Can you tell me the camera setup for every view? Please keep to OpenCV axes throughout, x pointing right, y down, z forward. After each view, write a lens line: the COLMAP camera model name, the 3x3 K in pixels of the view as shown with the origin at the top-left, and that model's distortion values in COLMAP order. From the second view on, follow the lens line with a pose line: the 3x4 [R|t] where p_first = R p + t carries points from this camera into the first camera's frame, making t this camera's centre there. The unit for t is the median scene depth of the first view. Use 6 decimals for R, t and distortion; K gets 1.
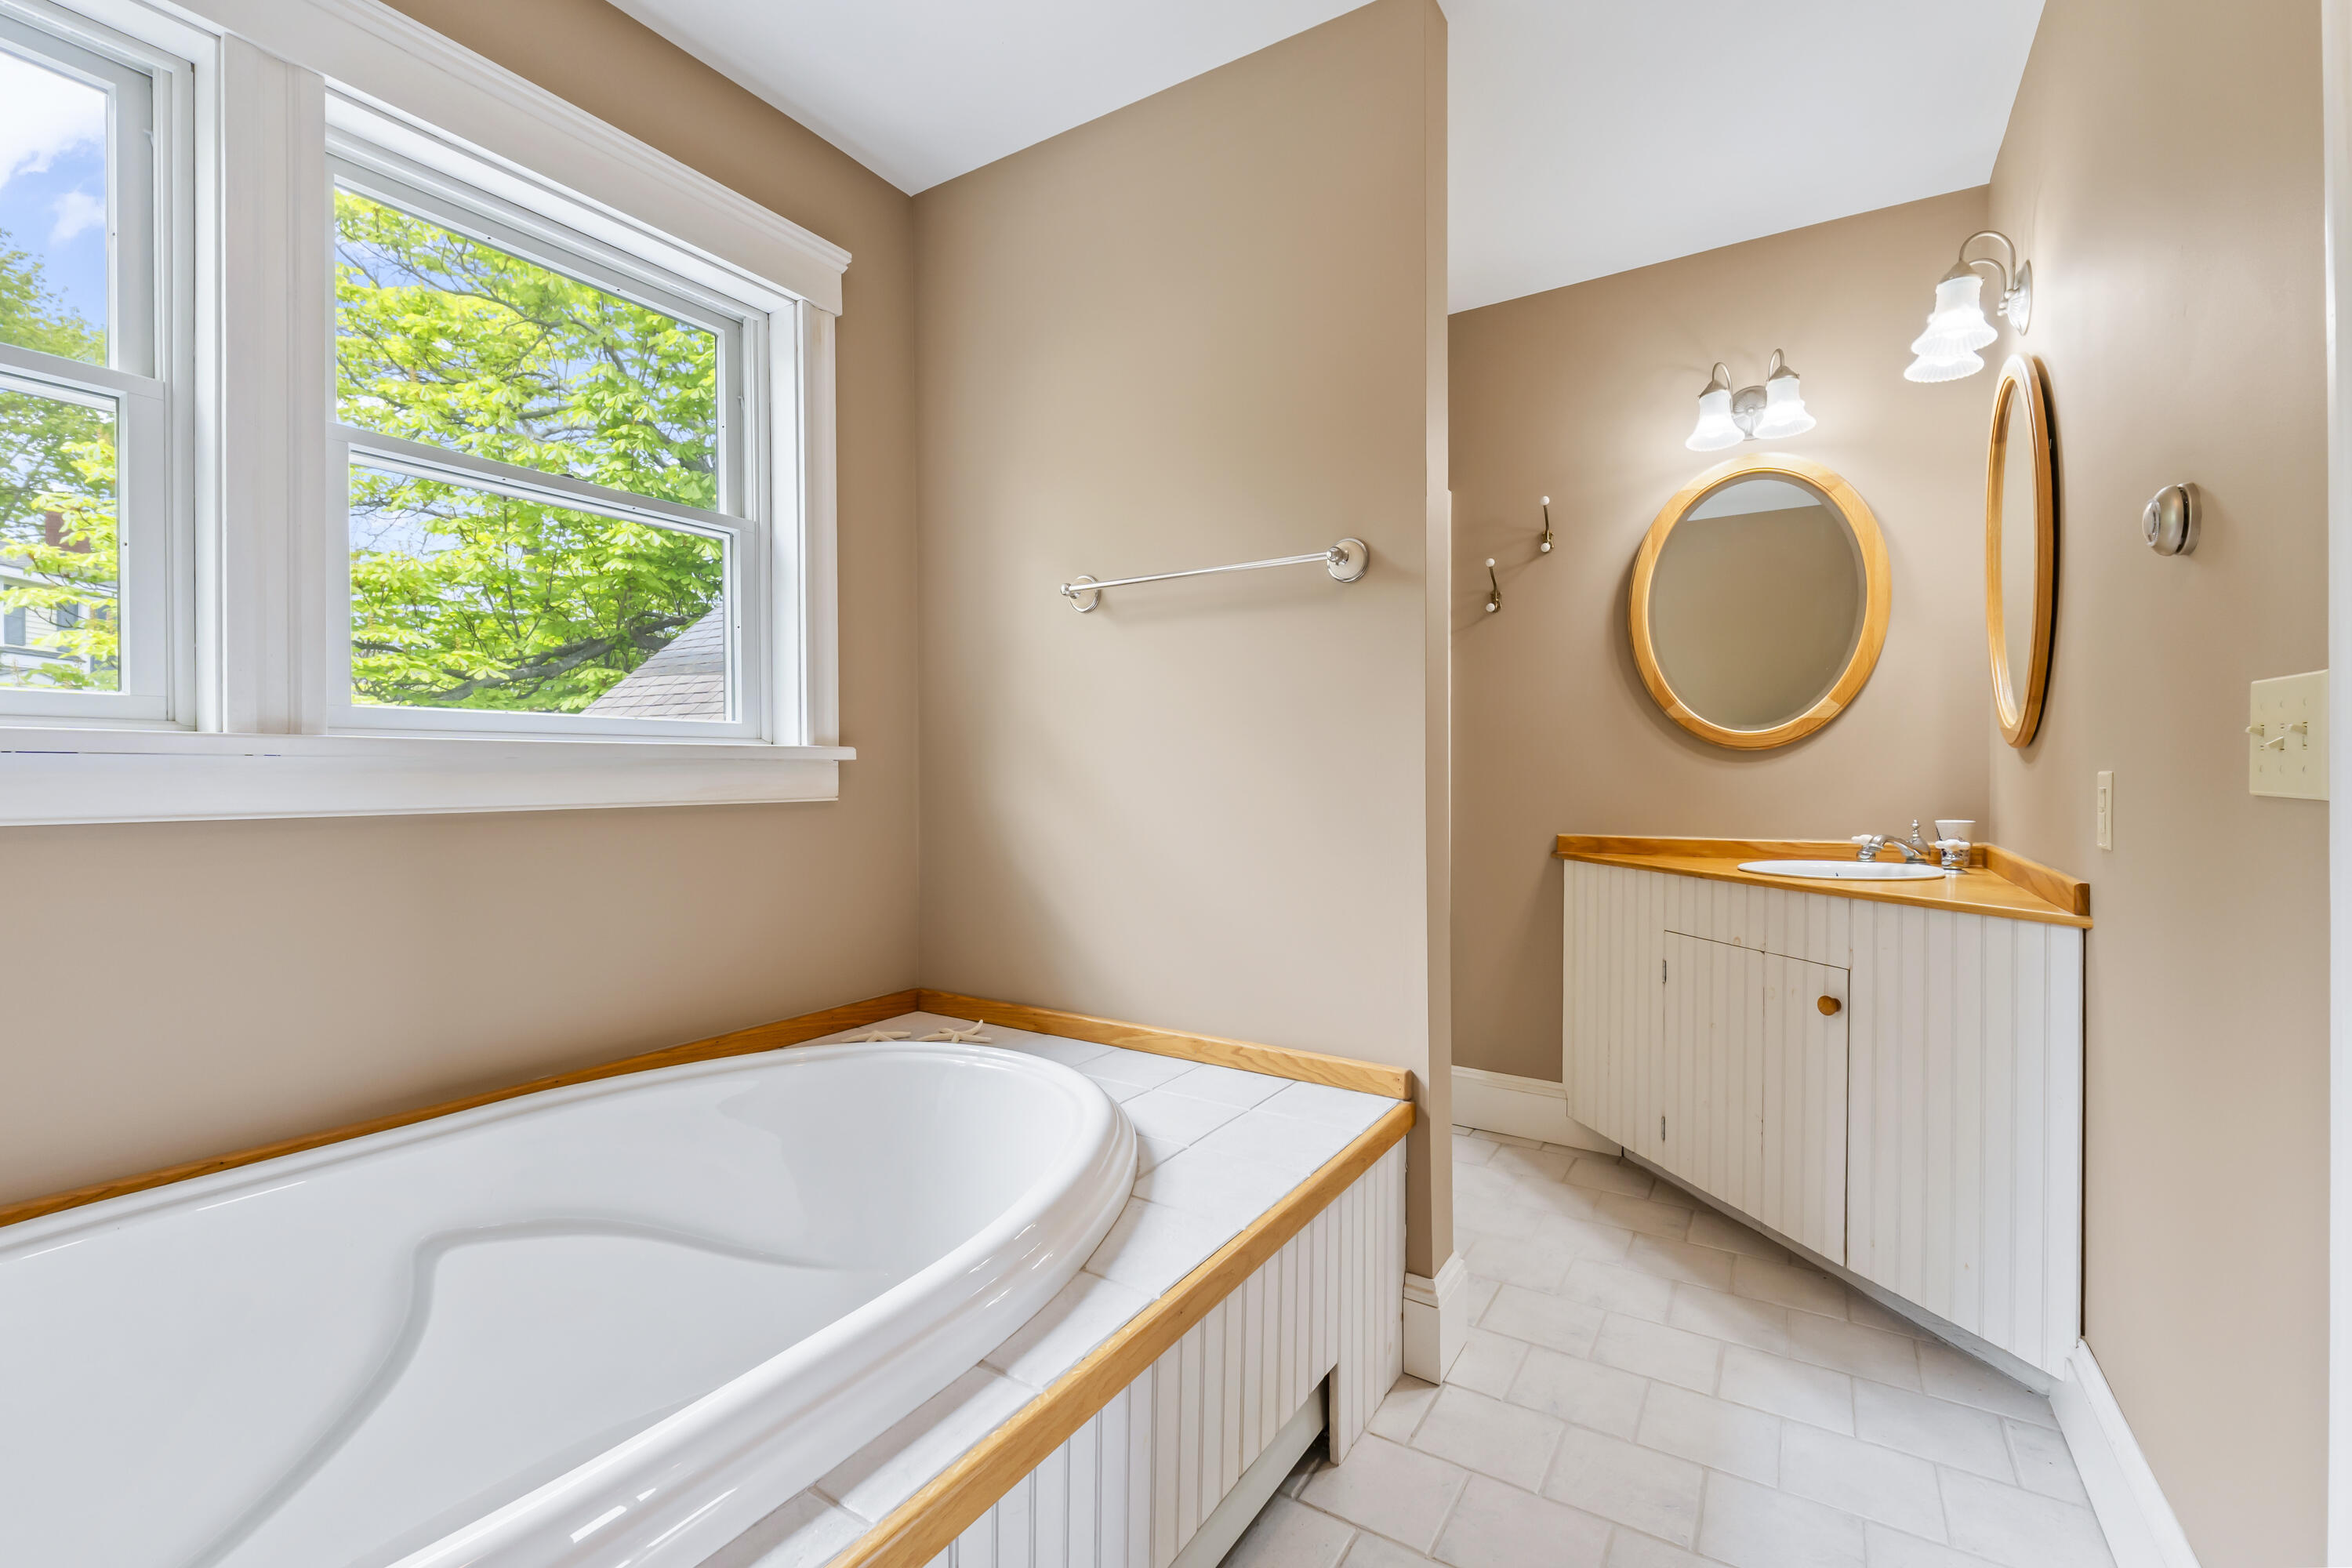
lens RADIAL K [[993.4, 0, 1181.7], [0, 993.4, 779.9], [0, 0, 1]] dist [0.004531, -0.000567]
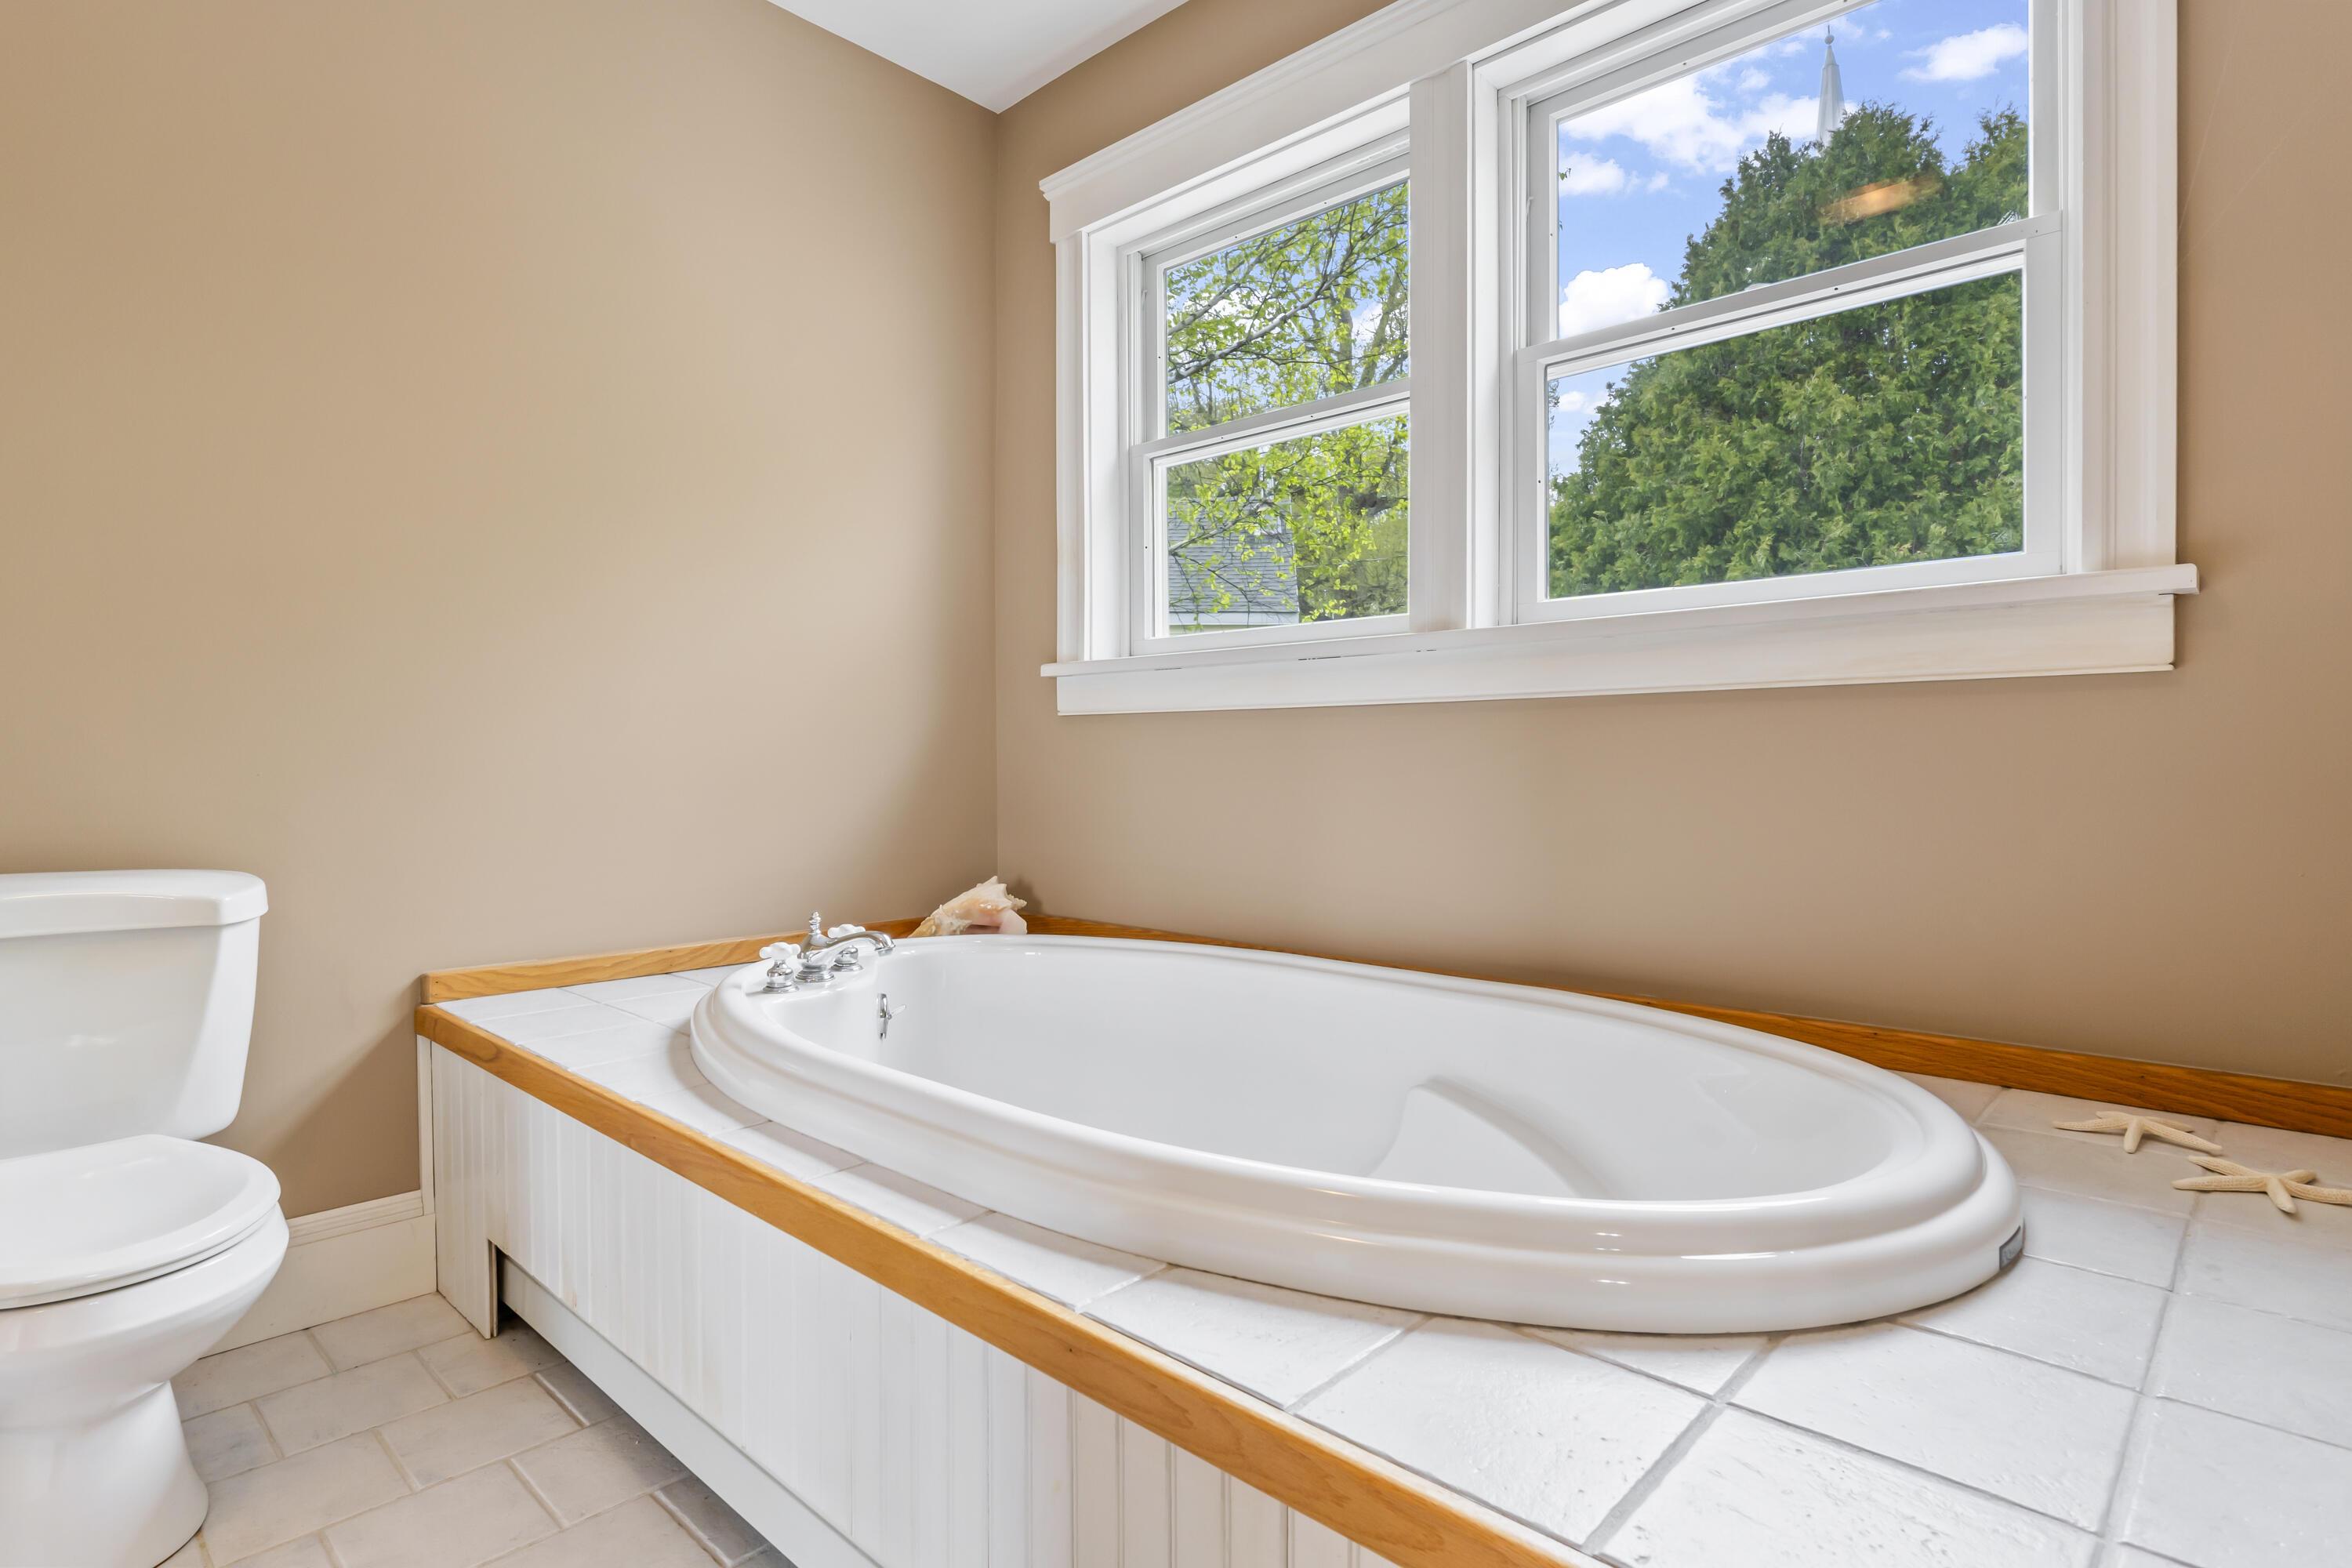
lens RADIAL K [[1251.3, 0, 1184.4], [0, 1251.3, 779.6], [0, 0, 1]] dist [0.000900, -0.000258]
pose [[-0.211279, 0.009758, -0.977377, 0.772430], [-0.004622, 0.999929, 0.010982, 0.139751], [0.977415, 0.006838, -0.211219, 1.208787]]
